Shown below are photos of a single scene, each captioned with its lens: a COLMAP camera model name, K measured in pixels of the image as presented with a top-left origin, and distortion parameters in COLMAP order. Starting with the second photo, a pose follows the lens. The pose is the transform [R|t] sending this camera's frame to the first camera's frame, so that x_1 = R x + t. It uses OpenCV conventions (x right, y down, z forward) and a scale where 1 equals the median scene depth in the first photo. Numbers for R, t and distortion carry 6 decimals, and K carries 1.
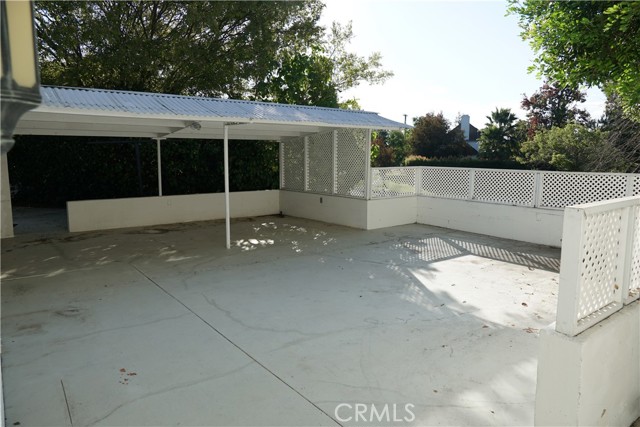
lens RADIAL K [[437.2, 0, 318.5], [0, 437.2, 213.1], [0, 0, 1]] dist [-0.029162, 0.031278]
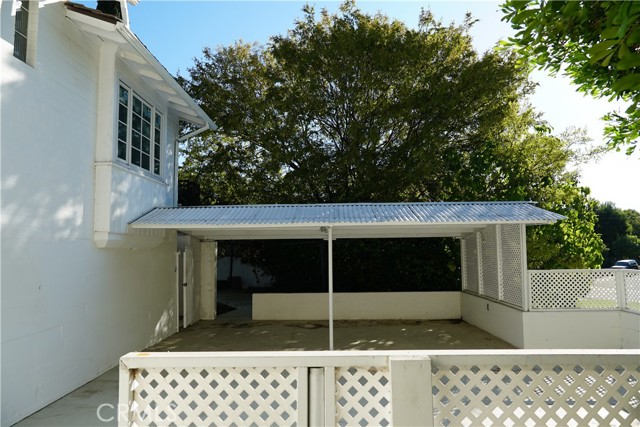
lens RADIAL K [[437.2, 0, 318.2], [0, 437.2, 210.2], [0, 0, 1]] dist [-0.029162, 0.031278]
pose [[0.788206, -0.061871, -0.612294, 0.330165], [-0.074166, 0.978132, -0.194313, -0.030256], [0.610927, 0.198570, 0.766380, 0.153064]]
